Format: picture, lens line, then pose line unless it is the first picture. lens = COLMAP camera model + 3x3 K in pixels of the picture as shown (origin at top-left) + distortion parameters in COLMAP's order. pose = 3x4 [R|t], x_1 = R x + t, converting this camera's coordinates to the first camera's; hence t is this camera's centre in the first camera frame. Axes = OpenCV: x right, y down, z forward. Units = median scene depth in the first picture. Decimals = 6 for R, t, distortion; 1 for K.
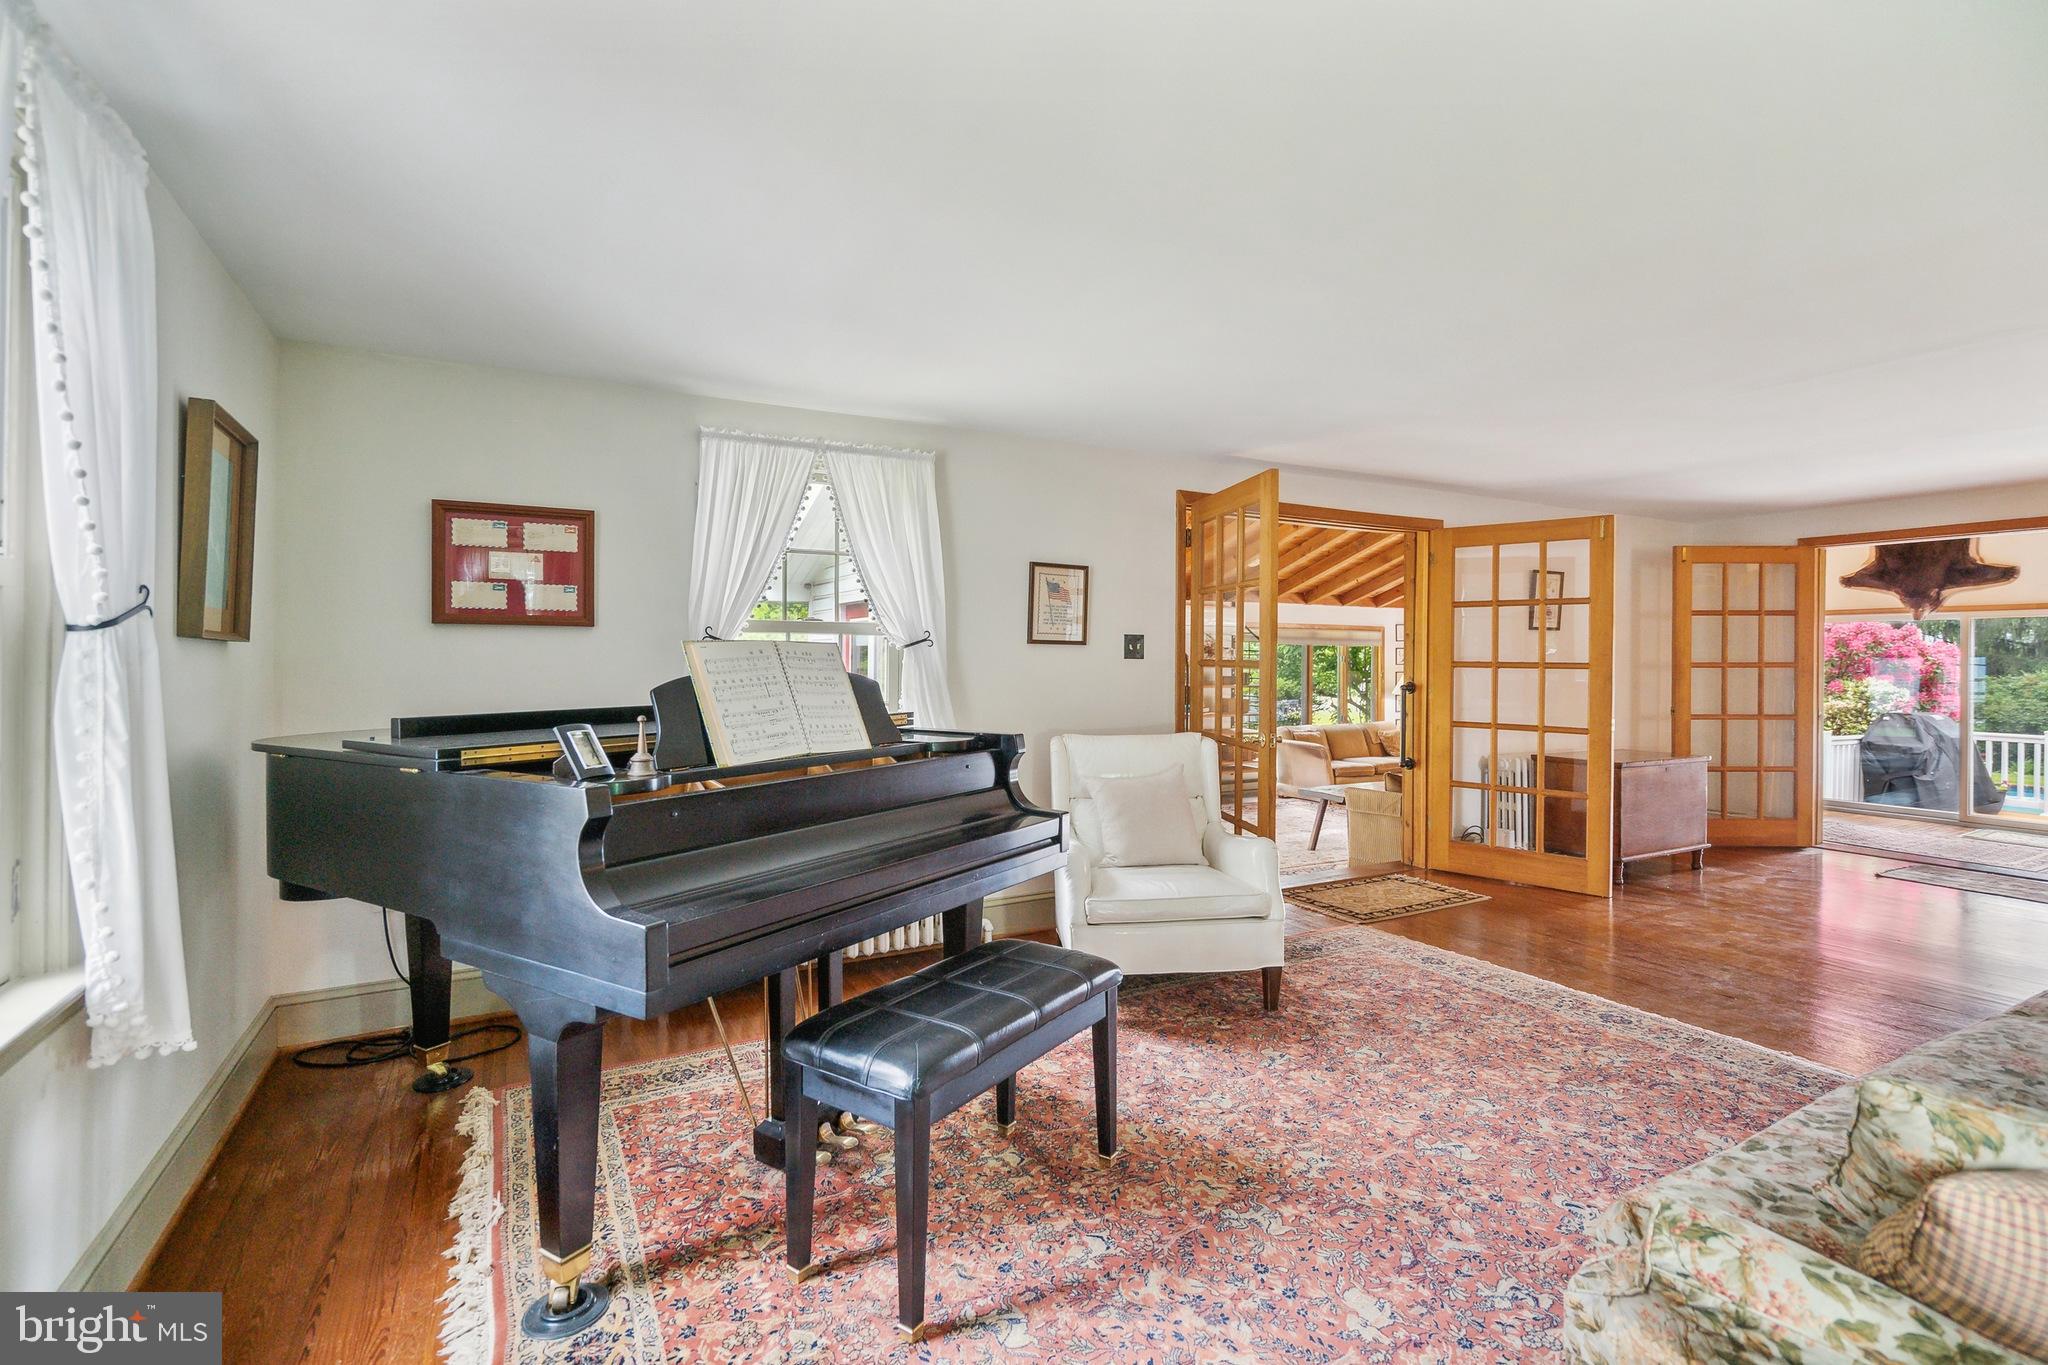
lens RADIAL K [[950.8, 0, 1019.5], [0, 950.8, 643.6], [0, 0, 1]] dist [-0.005230, -0.000877]
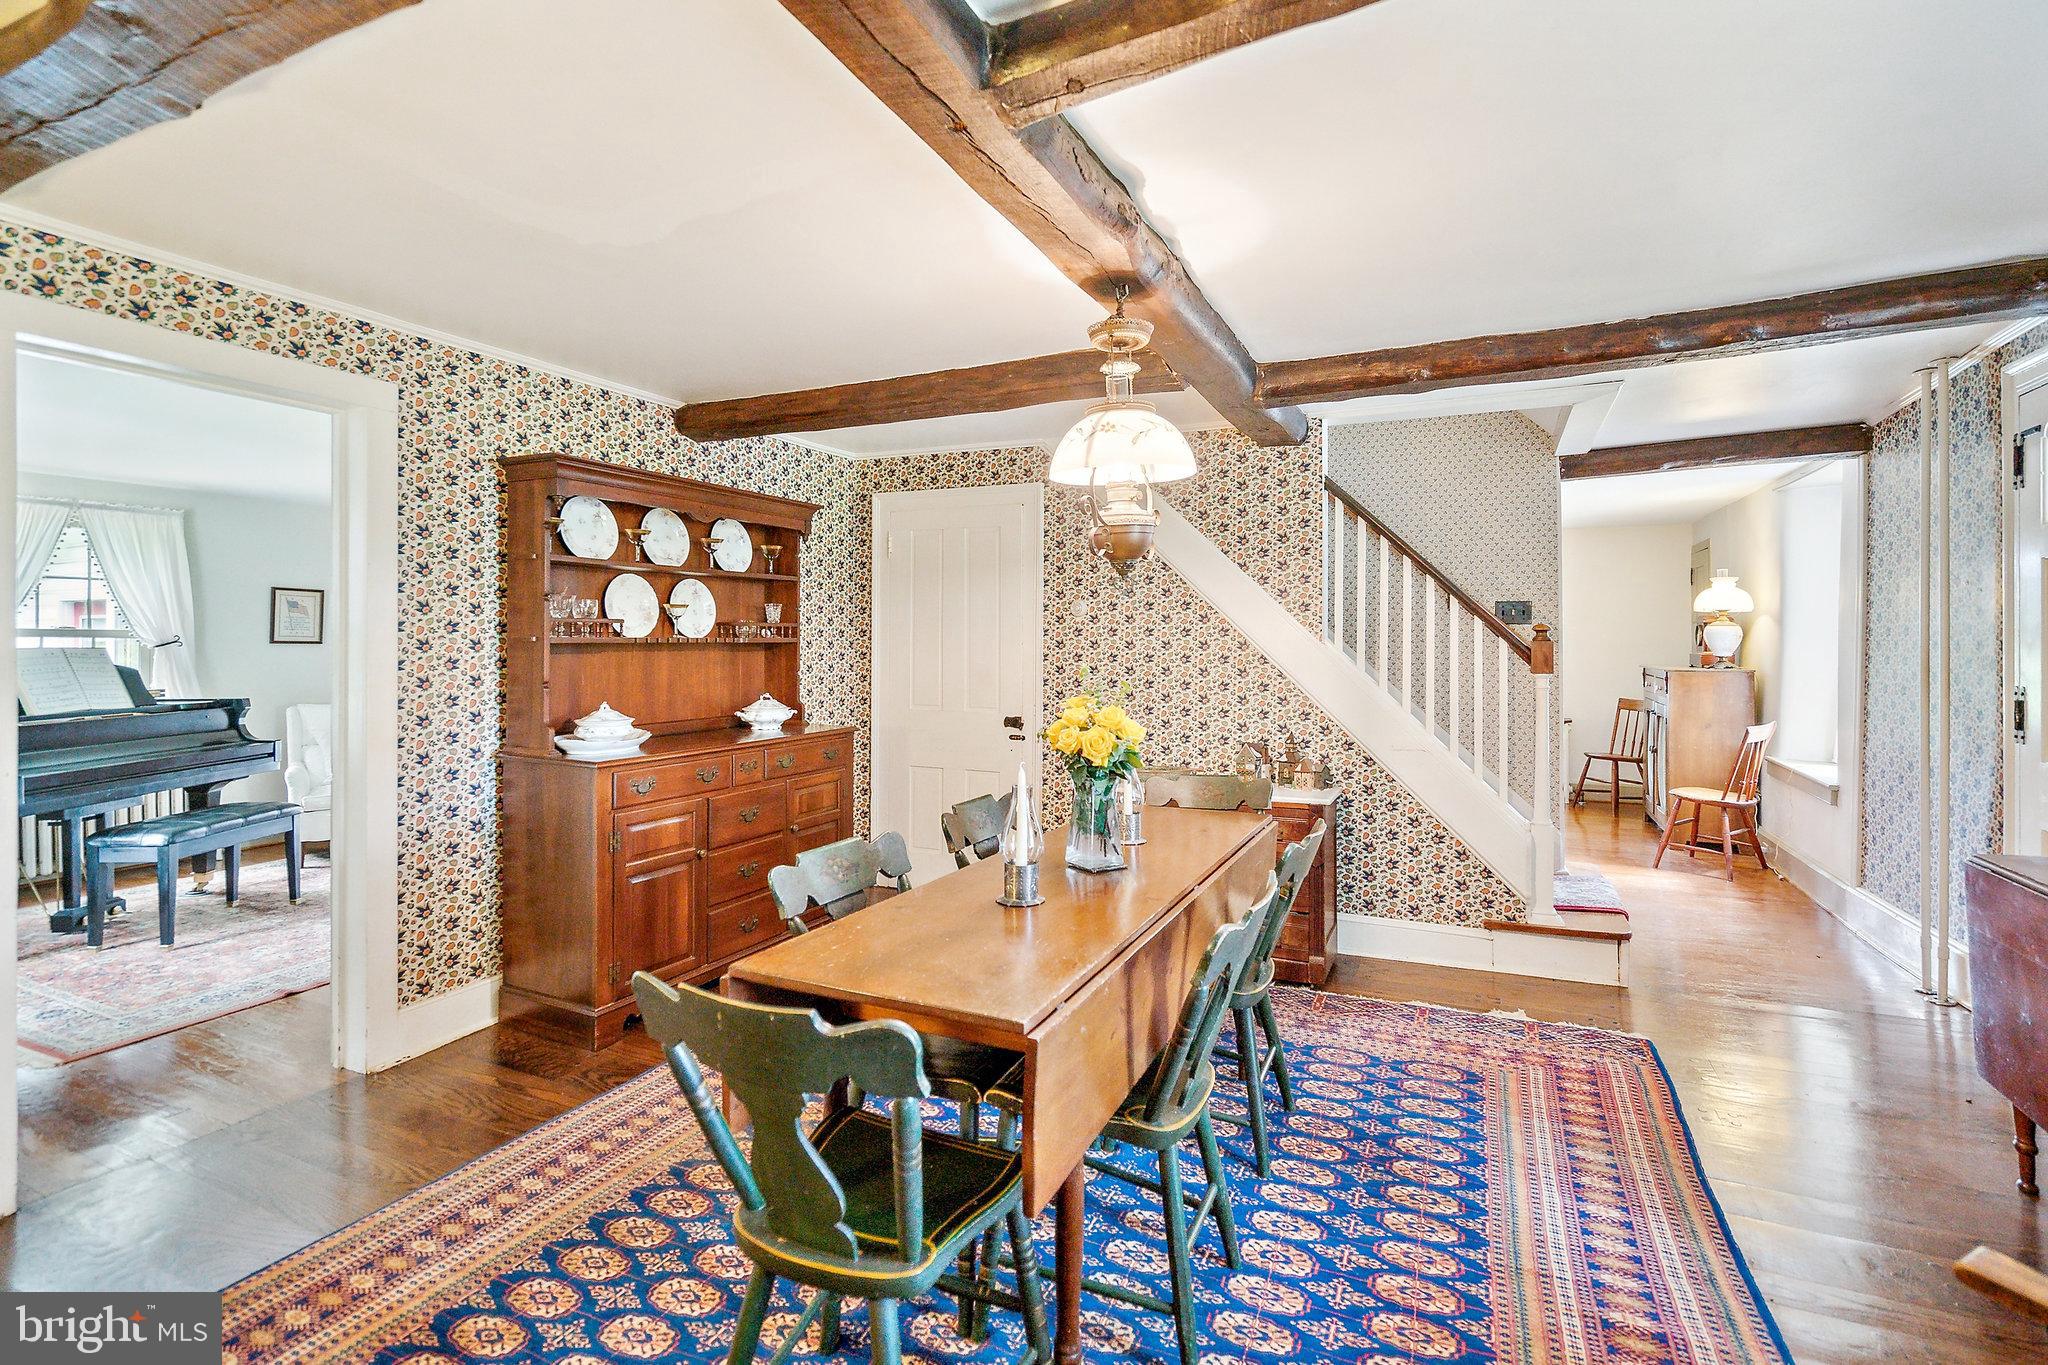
lens RADIAL K [[950.8, 0, 1019.5], [0, 950.8, 643.6], [0, 0, 1]] dist [-0.005230, -0.000877]
pose [[0.807102, -0.003438, 0.590403, 0.090527], [-0.003233, 0.999942, 0.010244, -0.021077], [-0.590404, -0.010177, 0.807044, -0.948495]]
